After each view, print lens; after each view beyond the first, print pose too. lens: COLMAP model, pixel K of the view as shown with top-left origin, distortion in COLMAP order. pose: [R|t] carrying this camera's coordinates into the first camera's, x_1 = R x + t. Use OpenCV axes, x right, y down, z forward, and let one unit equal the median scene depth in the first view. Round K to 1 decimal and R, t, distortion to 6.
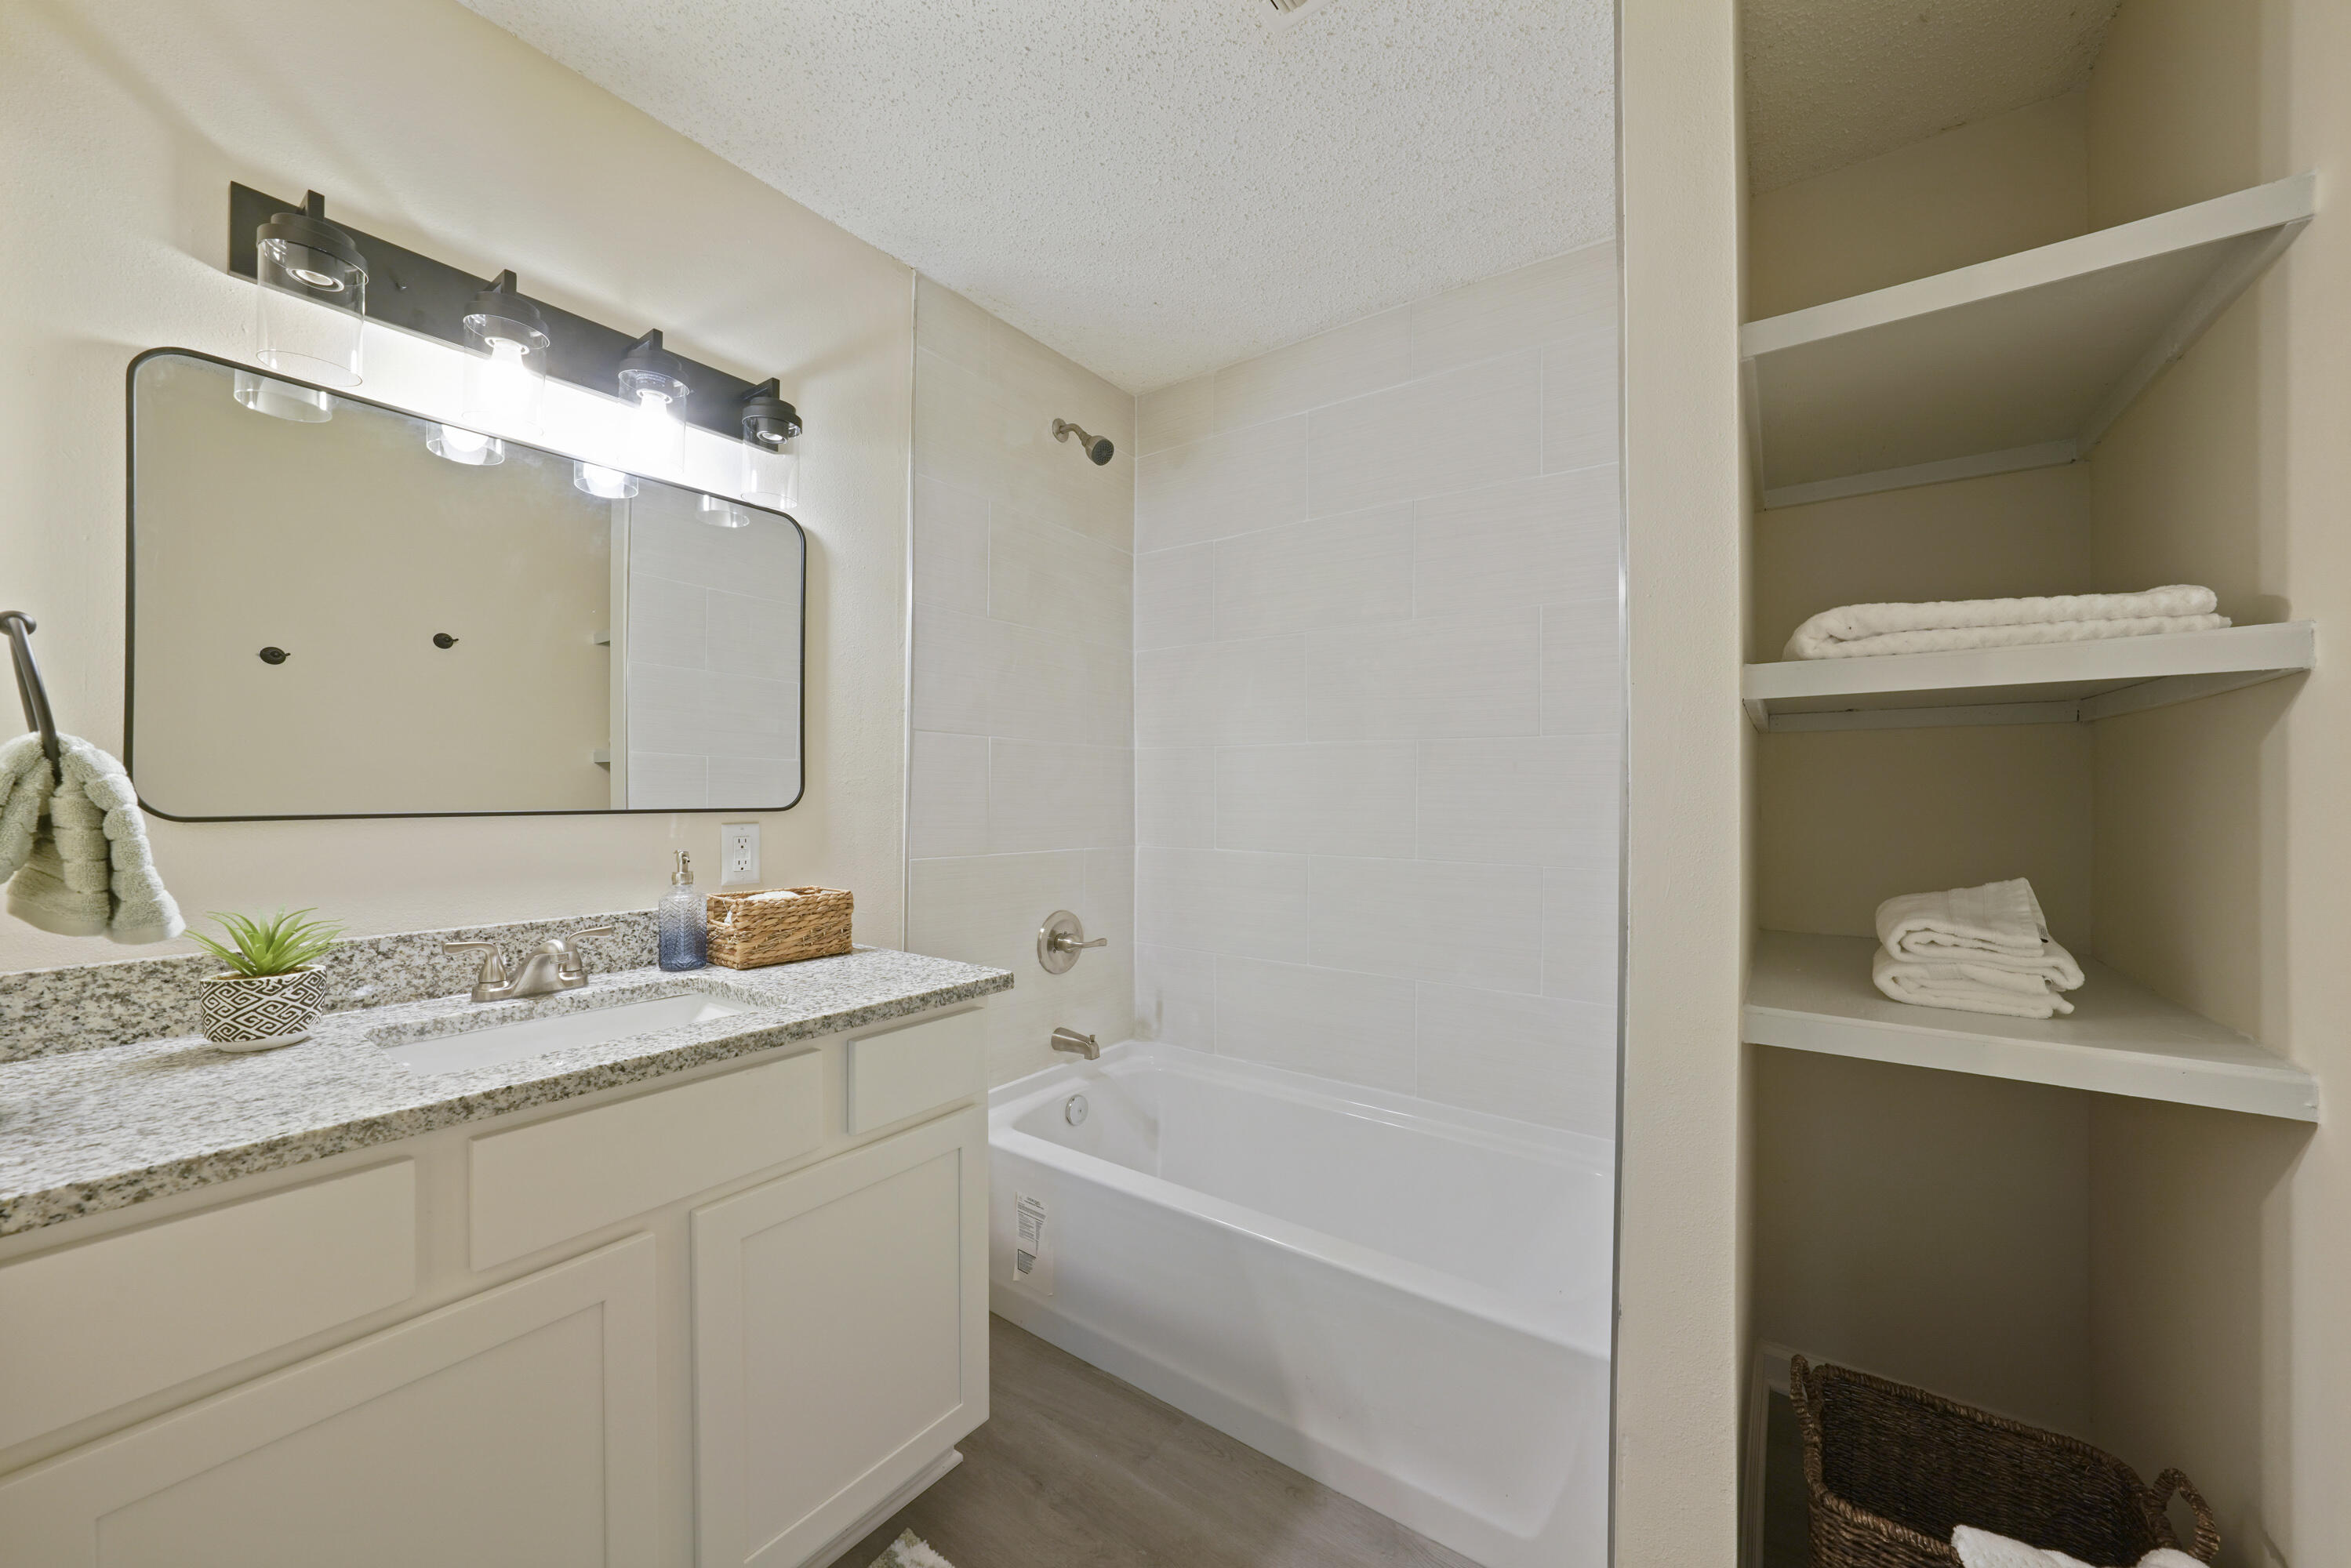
lens RADIAL K [[862.0, 0, 1175.0], [0, 862.0, 782.8], [0, 0, 1]] dist [-0.007031, 0.000024]
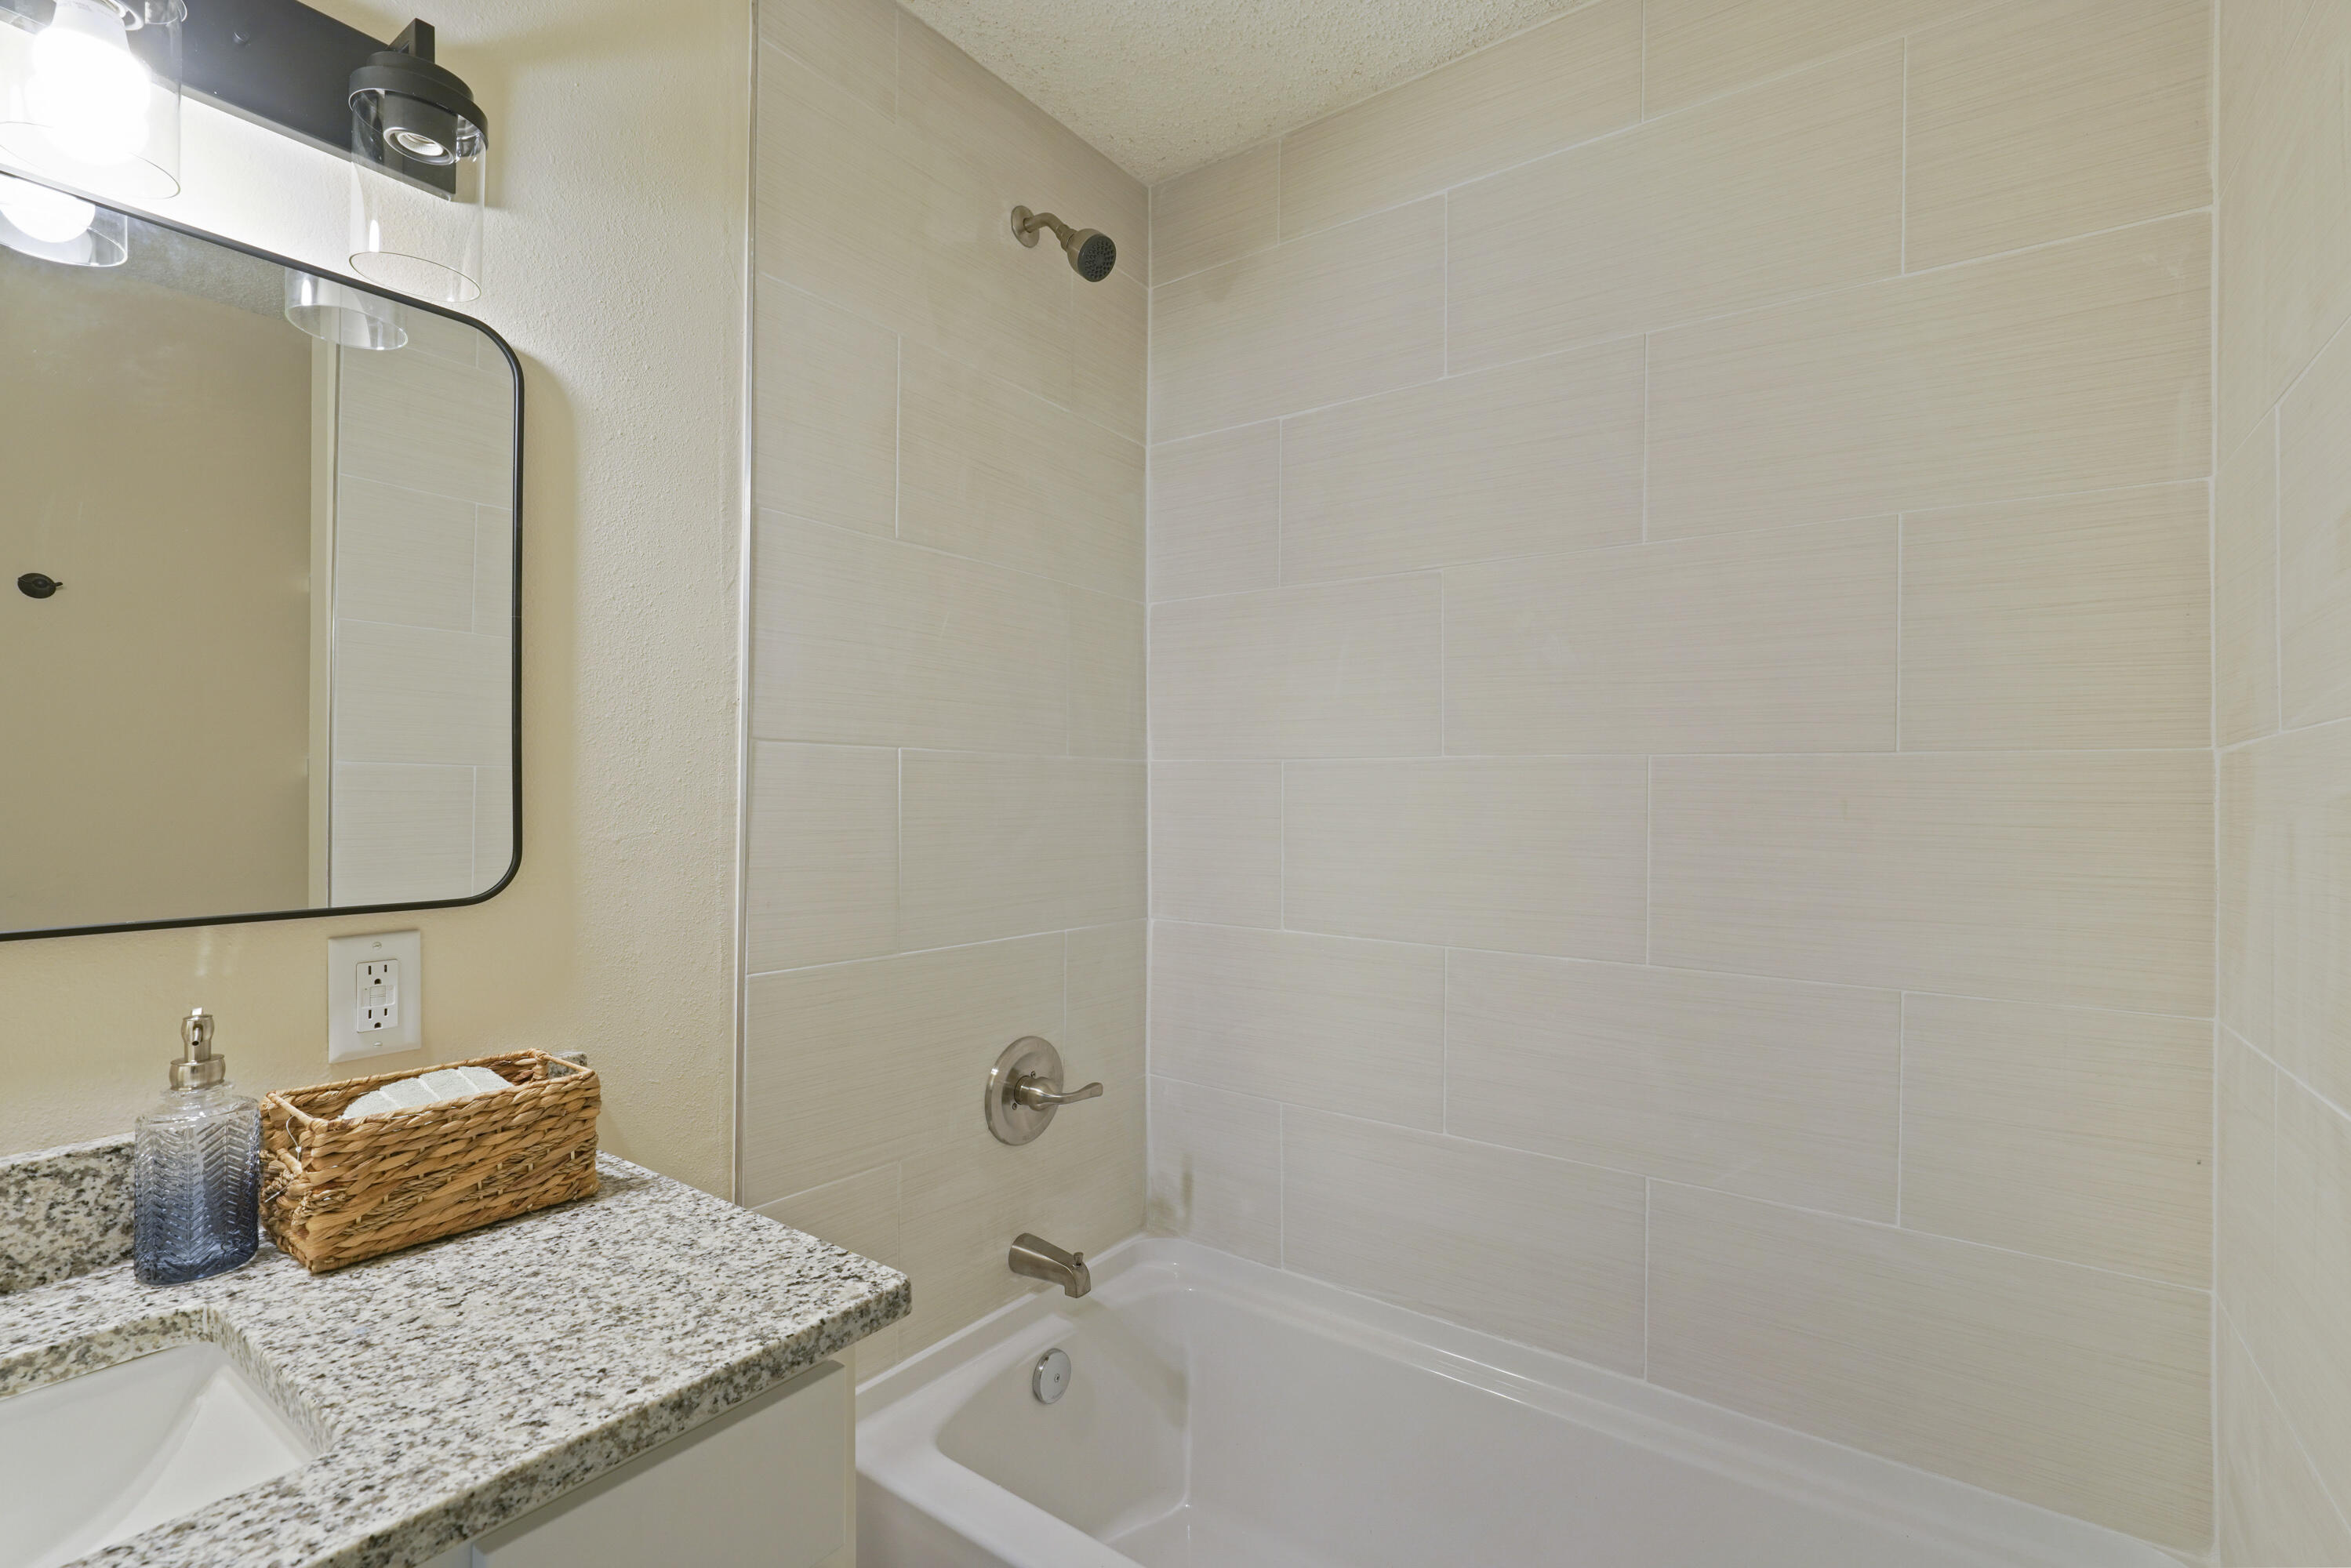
lens RADIAL K [[1068.8, 0, 1179.7], [0, 1068.8, 788.6], [0, 0, 1]] dist [0.011996, -0.000442]
pose [[0.999999, 0.001600, 0.000191, -0.031822], [-0.001602, 0.999948, 0.010074, -0.037178], [-0.000175, -0.010074, 0.999949, 0.315494]]
